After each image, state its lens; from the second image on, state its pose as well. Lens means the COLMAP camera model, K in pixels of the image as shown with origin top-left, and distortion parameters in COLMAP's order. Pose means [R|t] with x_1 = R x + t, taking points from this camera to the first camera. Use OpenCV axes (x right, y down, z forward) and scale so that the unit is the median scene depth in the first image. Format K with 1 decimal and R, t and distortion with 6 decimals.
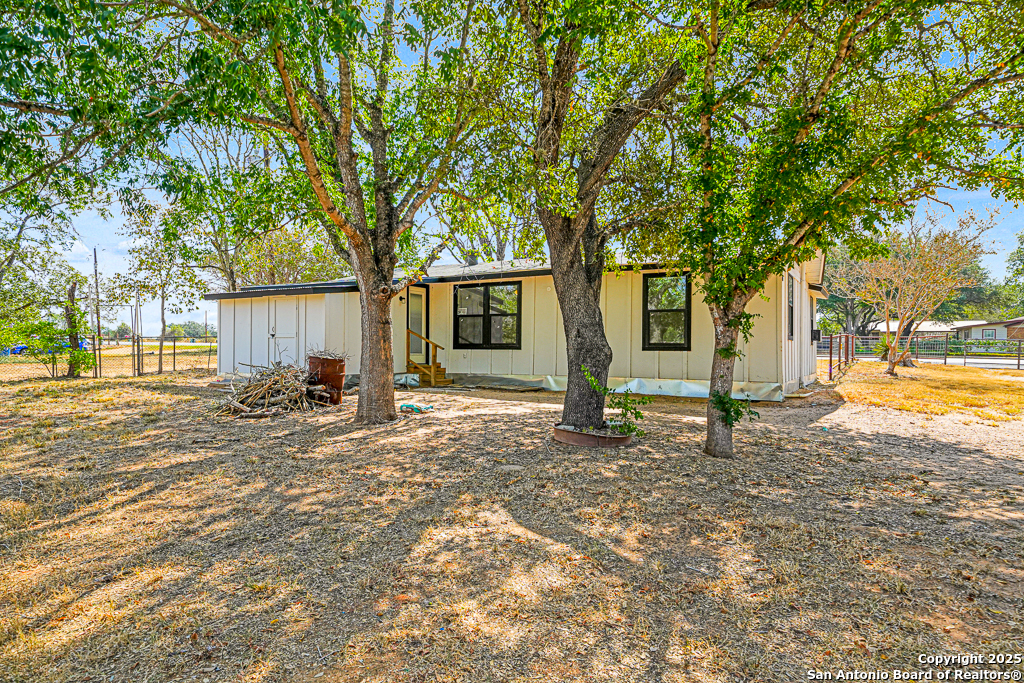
lens RADIAL K [[605.6, 0, 511.0], [0, 605.6, 341.2], [0, 0, 1]] dist [0.022960, 0.004097]
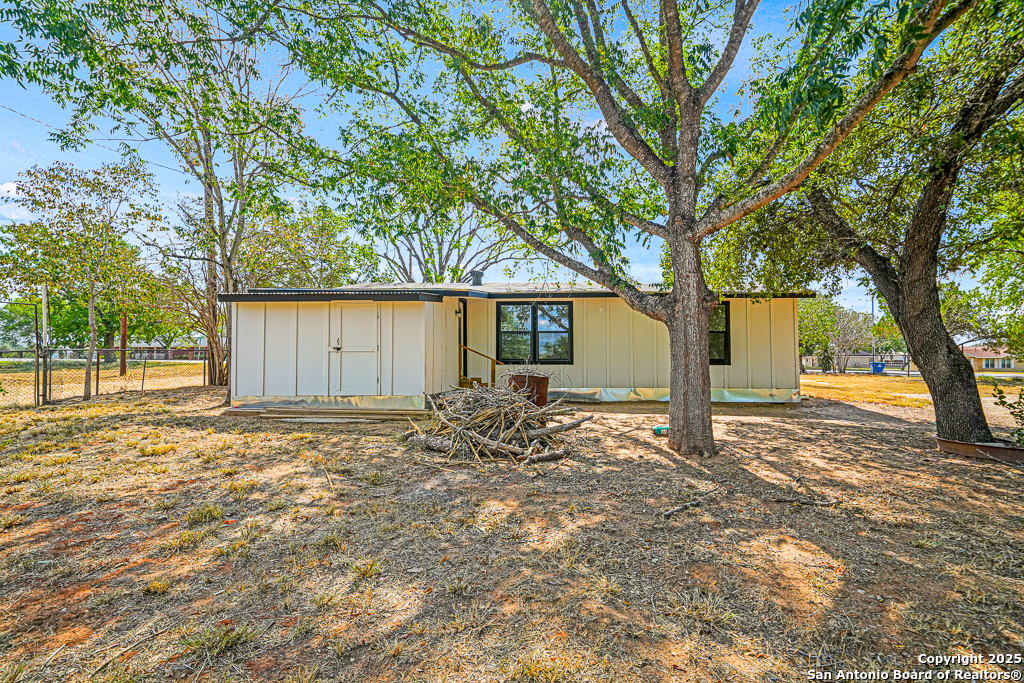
lens RADIAL K [[439.5, 0, 512.3], [0, 439.5, 345.4], [0, 0, 1]] dist [-0.004225, -0.000228]
pose [[0.872977, 0.015671, 0.487509, -0.451675], [-0.004038, 0.999682, -0.024905, -0.000548], [-0.487744, 0.019773, 0.872763, 0.355624]]
